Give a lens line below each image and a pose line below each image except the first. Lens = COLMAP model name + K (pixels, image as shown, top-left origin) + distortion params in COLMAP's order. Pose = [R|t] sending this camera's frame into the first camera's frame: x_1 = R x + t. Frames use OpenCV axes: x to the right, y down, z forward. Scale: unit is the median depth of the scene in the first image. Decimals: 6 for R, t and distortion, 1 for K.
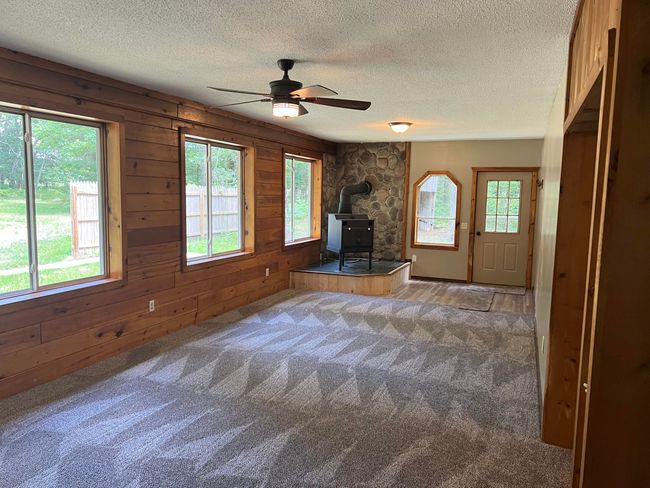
lens RADIAL K [[492.0, 0, 323.8], [0, 492.0, 245.0], [0, 0, 1]] dist [0.054796, 0.000463]
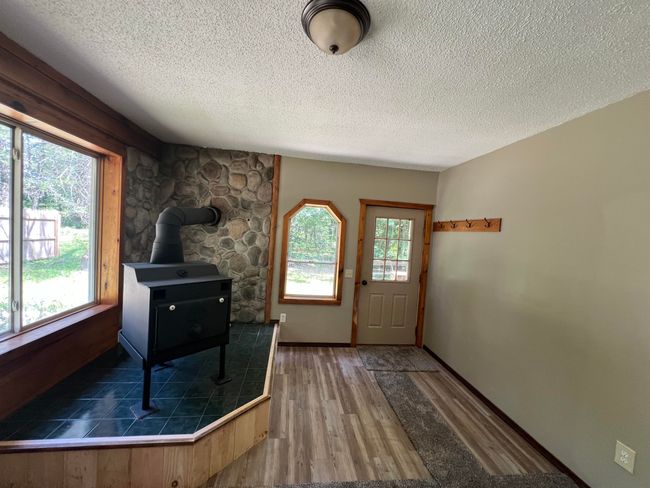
lens RADIAL K [[261.3, 0, 323.0], [0, 261.3, 245.4], [0, 0, 1]] dist [0.004709, 0.000167]
pose [[0.873700, 0.016221, 0.486194, 0.047946], [0.000170, 0.999434, -0.033650, -0.066445], [-0.486464, 0.029483, 0.873203, 0.640599]]
